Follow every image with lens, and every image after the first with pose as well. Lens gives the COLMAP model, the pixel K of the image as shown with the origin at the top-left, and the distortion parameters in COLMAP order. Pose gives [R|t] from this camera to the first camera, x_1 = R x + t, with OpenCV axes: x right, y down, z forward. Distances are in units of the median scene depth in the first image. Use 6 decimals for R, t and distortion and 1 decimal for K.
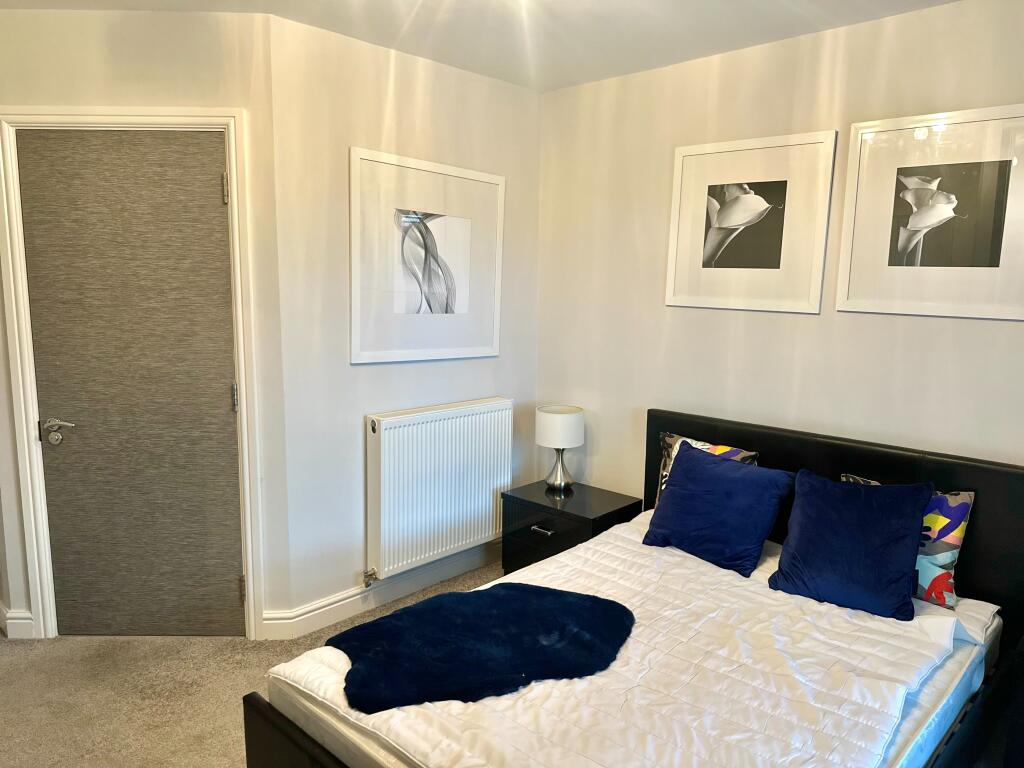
lens RADIAL K [[709.5, 0, 507.9], [0, 709.5, 382.9], [0, 0, 1]] dist [0.009571, -0.007557]
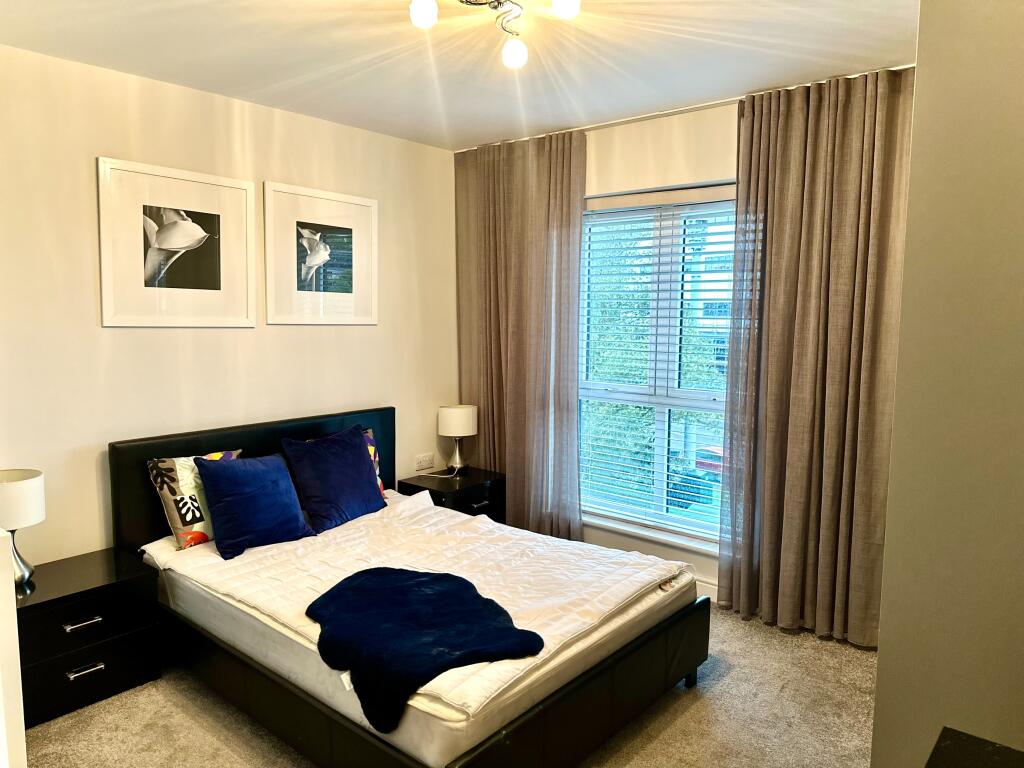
lens RADIAL K [[709.5, 0, 507.6], [0, 709.5, 384.6], [0, 0, 1]] dist [0.009571, -0.007557]
pose [[-0.063055, -0.121804, 0.990549, -0.840684], [0.136041, 0.982211, 0.129438, -0.100096], [-0.988695, 0.142917, -0.045363, 0.637734]]
